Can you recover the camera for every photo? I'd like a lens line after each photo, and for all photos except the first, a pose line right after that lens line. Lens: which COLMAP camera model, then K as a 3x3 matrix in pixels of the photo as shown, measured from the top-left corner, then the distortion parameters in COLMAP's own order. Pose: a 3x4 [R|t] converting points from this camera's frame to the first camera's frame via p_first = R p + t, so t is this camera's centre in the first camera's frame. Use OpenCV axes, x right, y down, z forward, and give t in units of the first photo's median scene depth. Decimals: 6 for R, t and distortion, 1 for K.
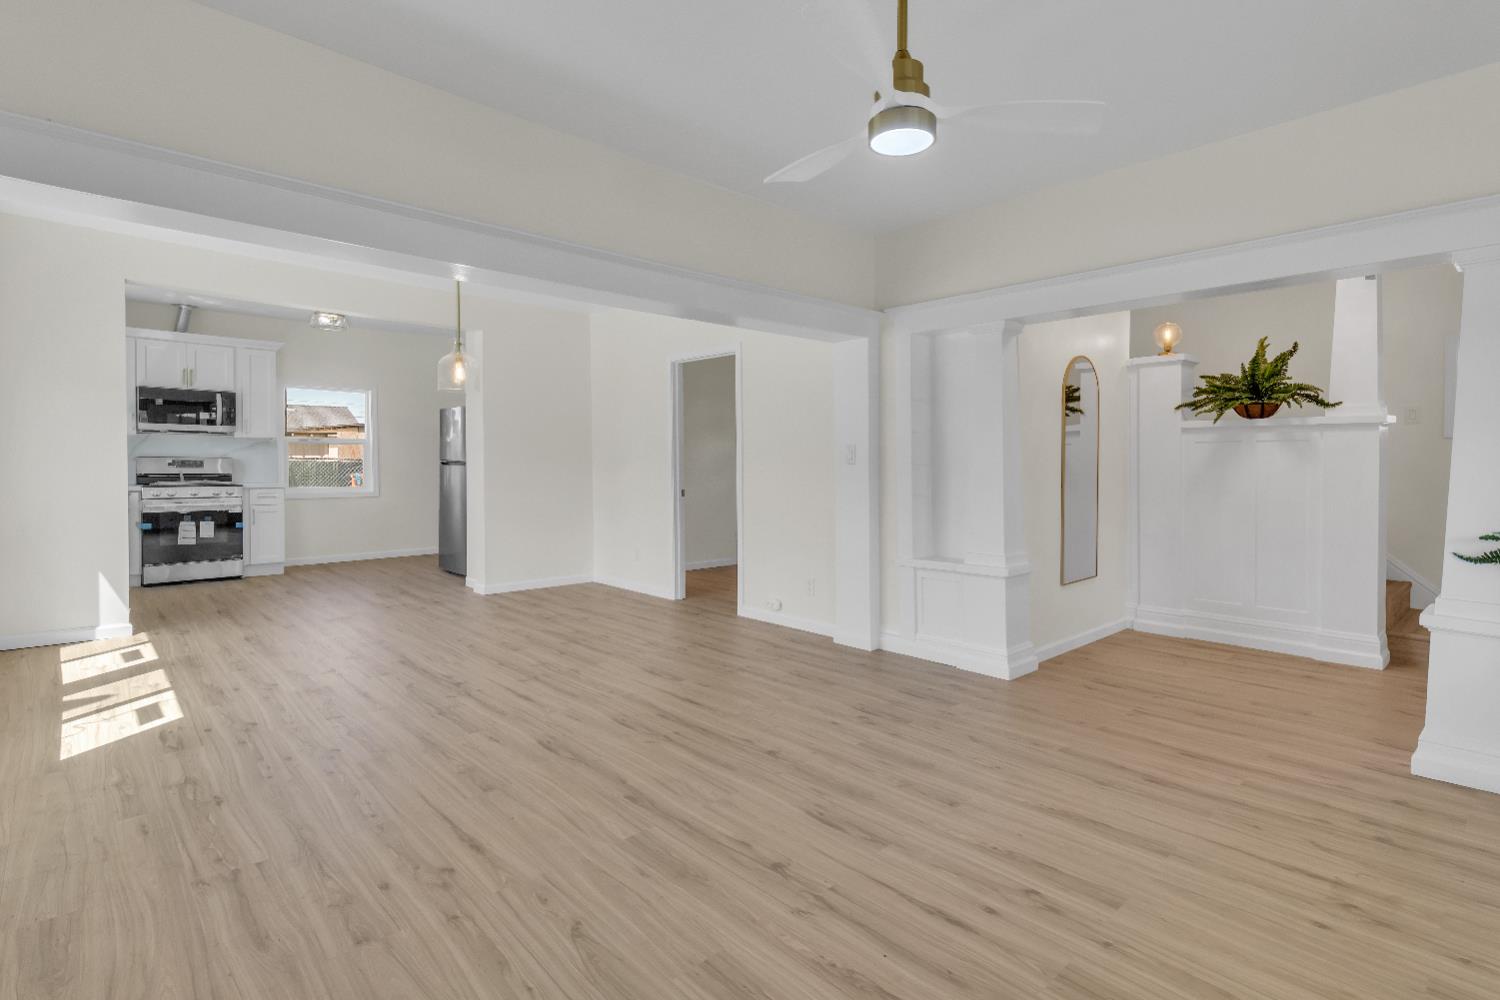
lens RADIAL K [[723.6, 0, 774.8], [0, 723.6, 473.0], [0, 0, 1]] dist [0.006381, -0.004551]
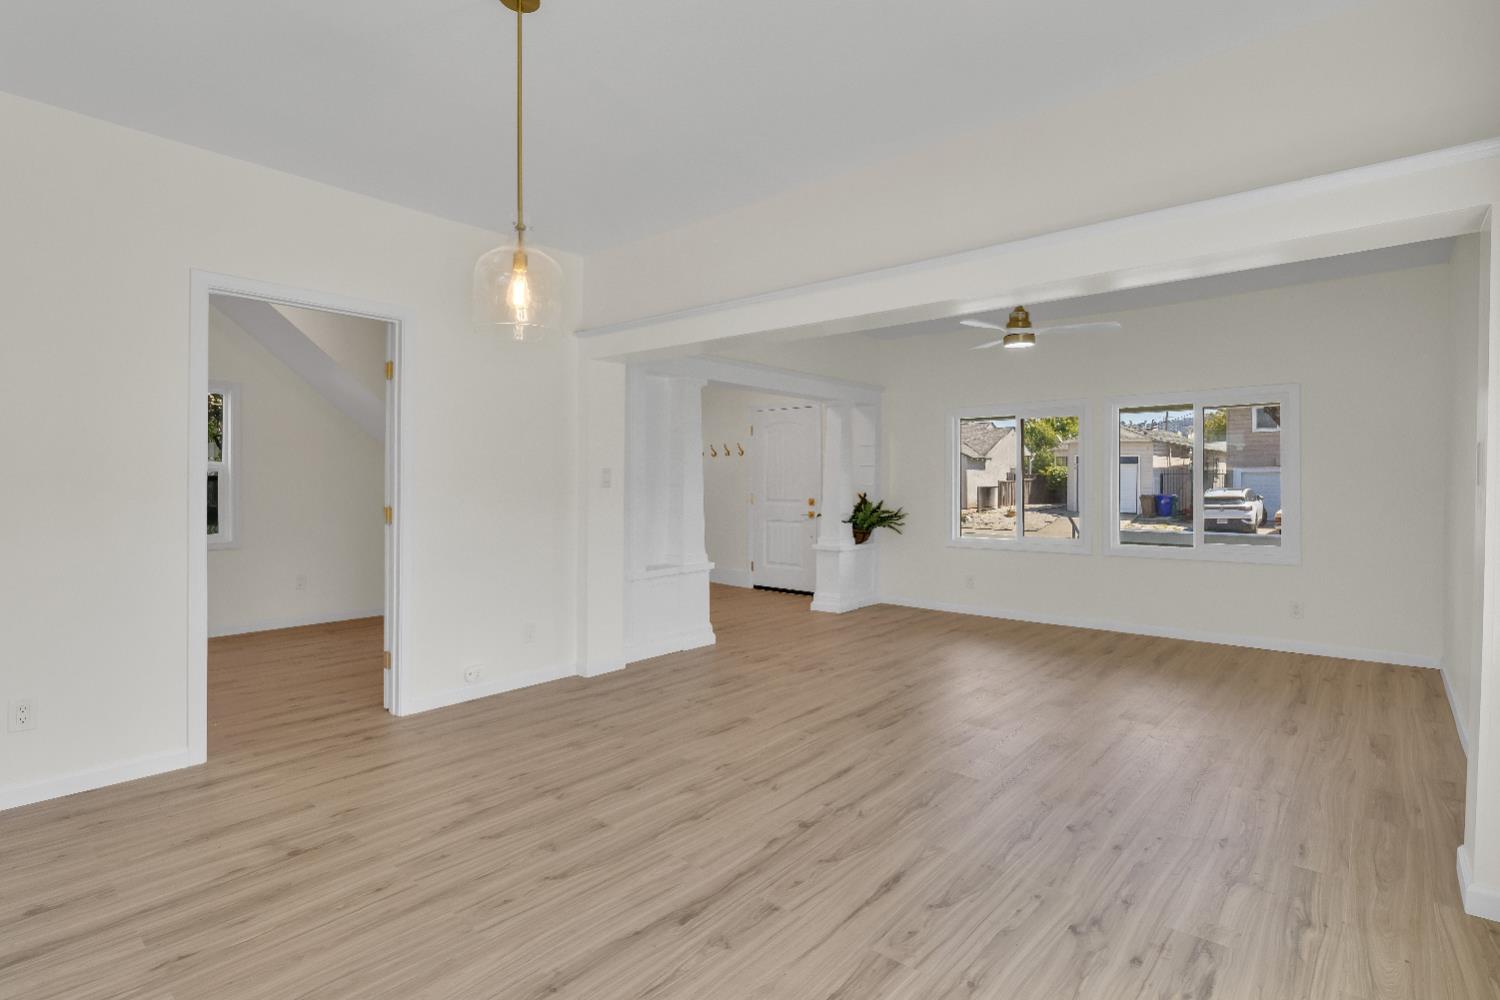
lens RADIAL K [[723.6, 0, 748.5], [0, 723.6, 490.2], [0, 0, 1]] dist [0.006381, -0.004551]
pose [[-0.082017, -0.016957, 0.996487, -1.046324], [0.013400, 0.999746, 0.018115, -0.022709], [-0.996541, 0.014839, -0.081769, 1.068483]]
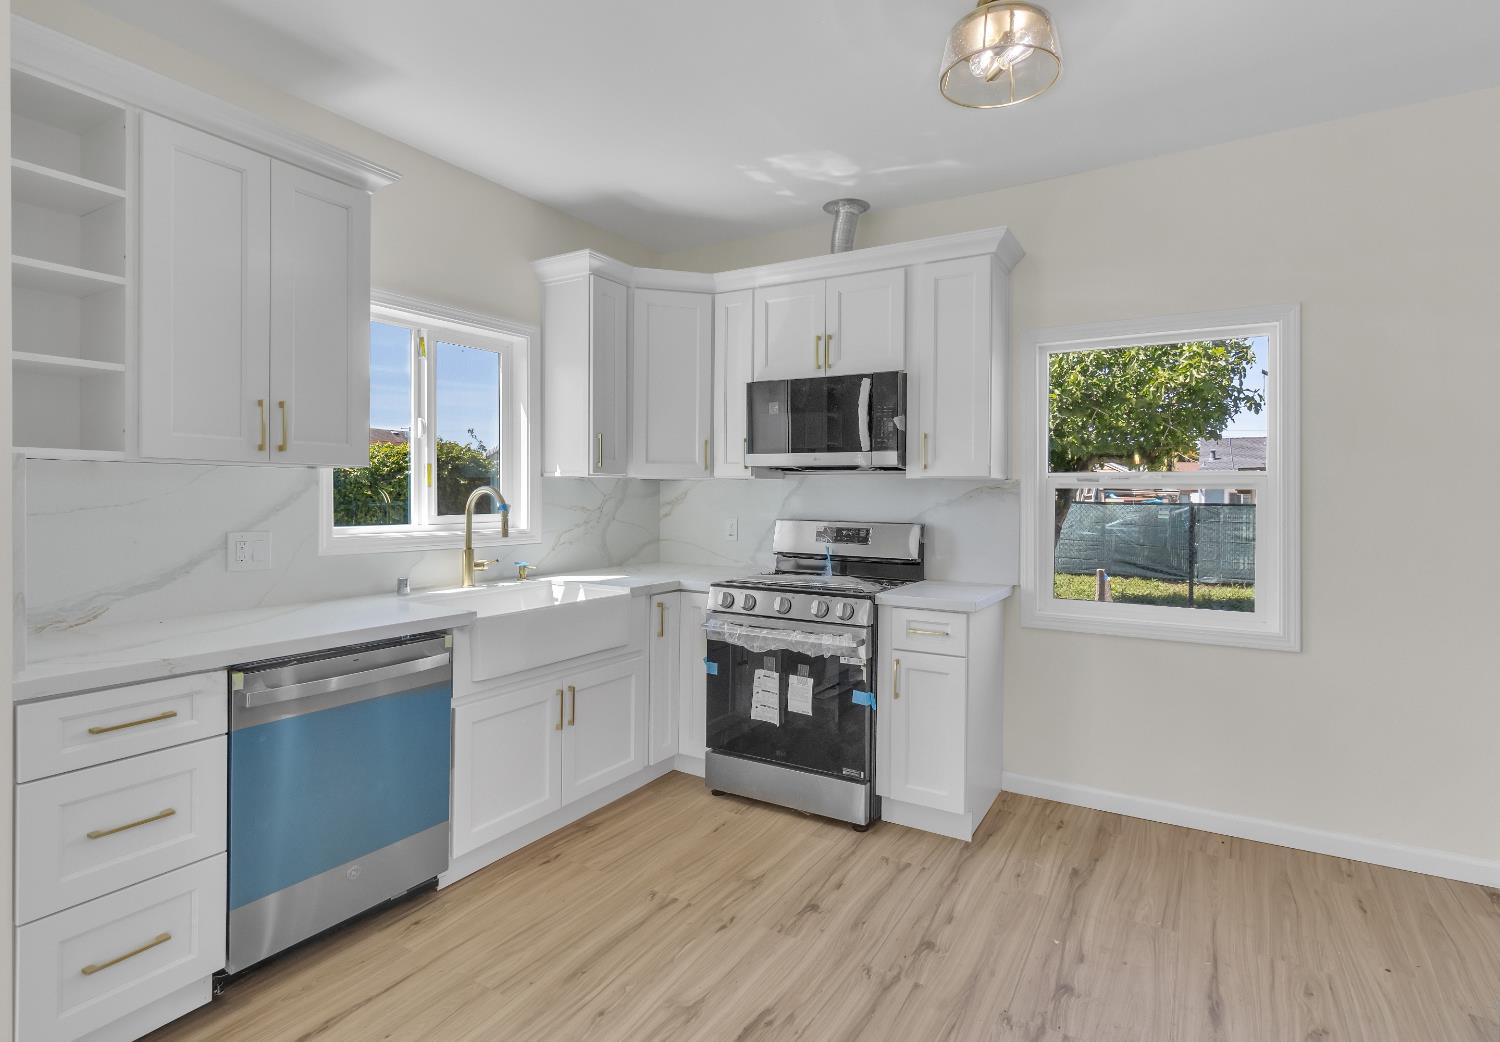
lens RADIAL K [[751.2, 0, 761.9], [0, 751.2, 511.2], [0, 0, 1]] dist [0.000964, -0.000776]
pose [[0.247336, 0.016241, -0.968794, -0.630529], [-0.021357, 0.999708, 0.011307, -0.058576], [0.968694, 0.017894, 0.247610, 1.494436]]
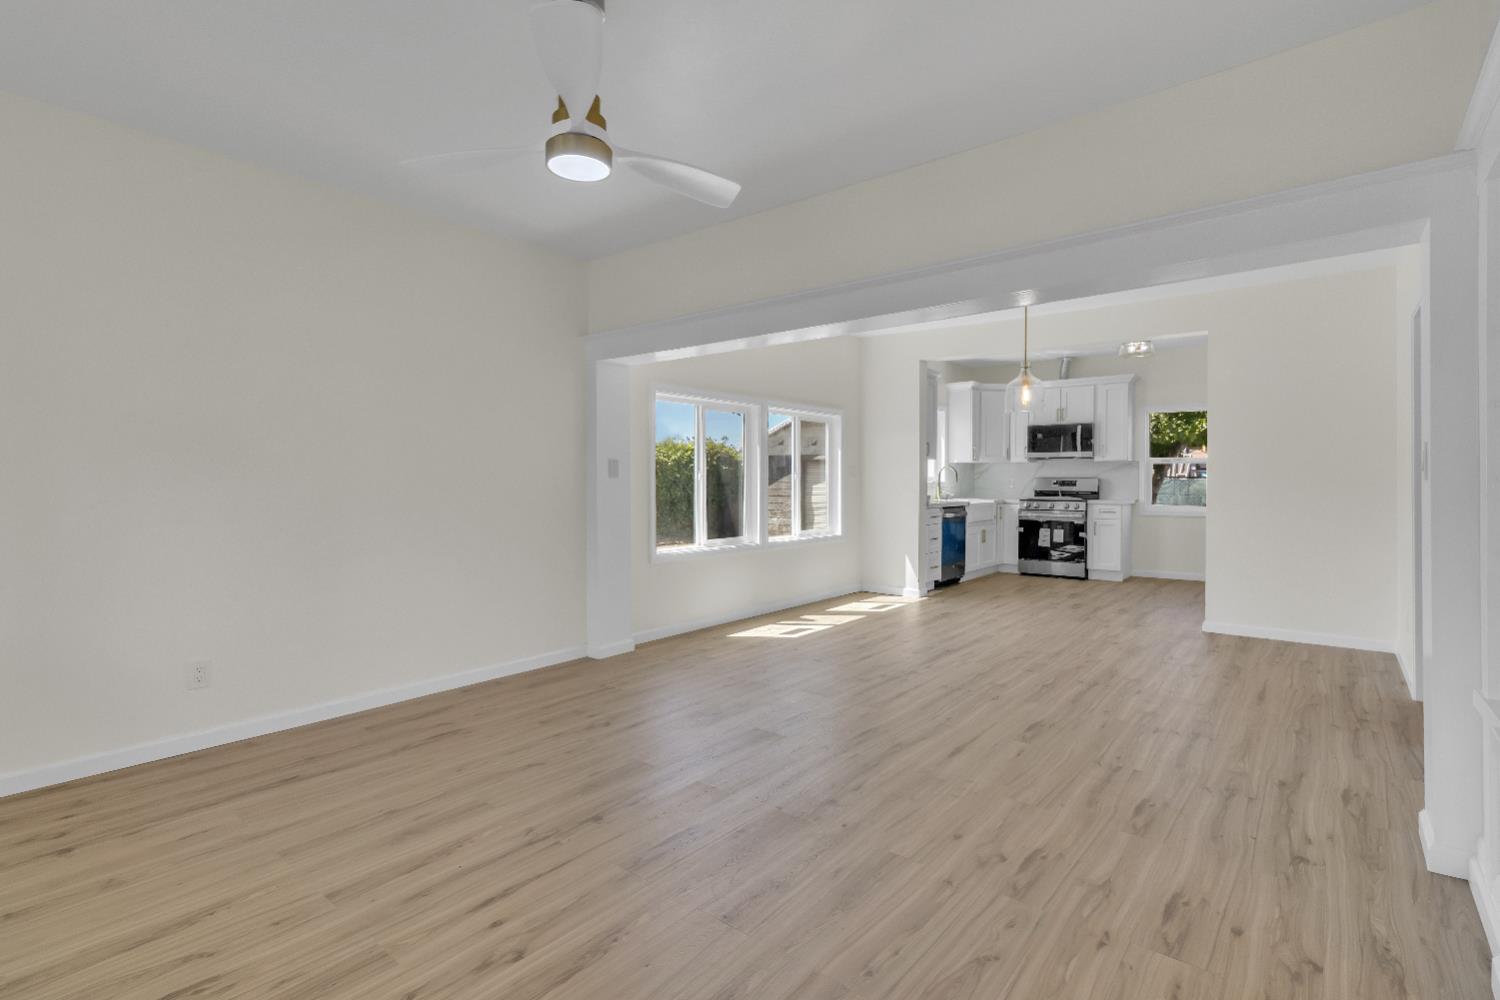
lens RADIAL K [[723.6, 0, 761.4], [0, 723.6, 497.3], [0, 0, 1]] dist [0.006381, -0.004551]
pose [[0.123350, 0.015246, -0.992246, 0.638989], [-0.014189, 0.999807, 0.013598, 0.004056], [0.992262, 0.012402, 0.123543, 0.600293]]
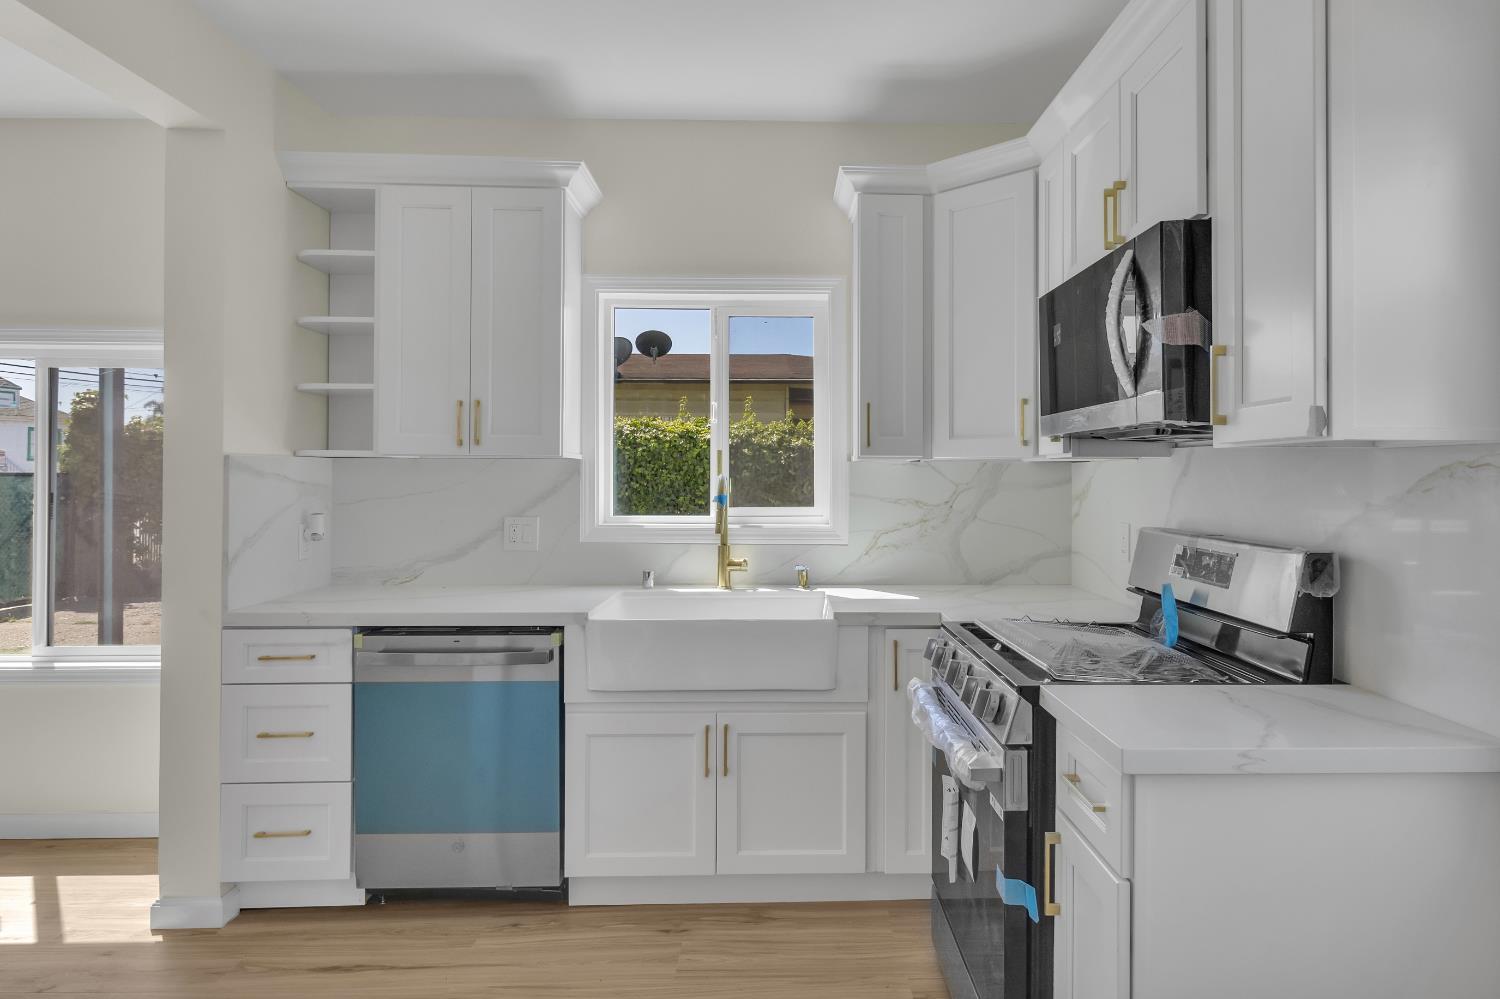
lens RADIAL K [[865.5, 0, 794.4], [0, 865.5, 477.0], [0, 0, 1]] dist [-0.003305, 0.000800]
pose [[-0.684434, -0.011712, -0.728981, -0.918680], [-0.020961, 0.999774, 0.003617, -0.070517], [0.728773, 0.017756, -0.684525, 1.971534]]
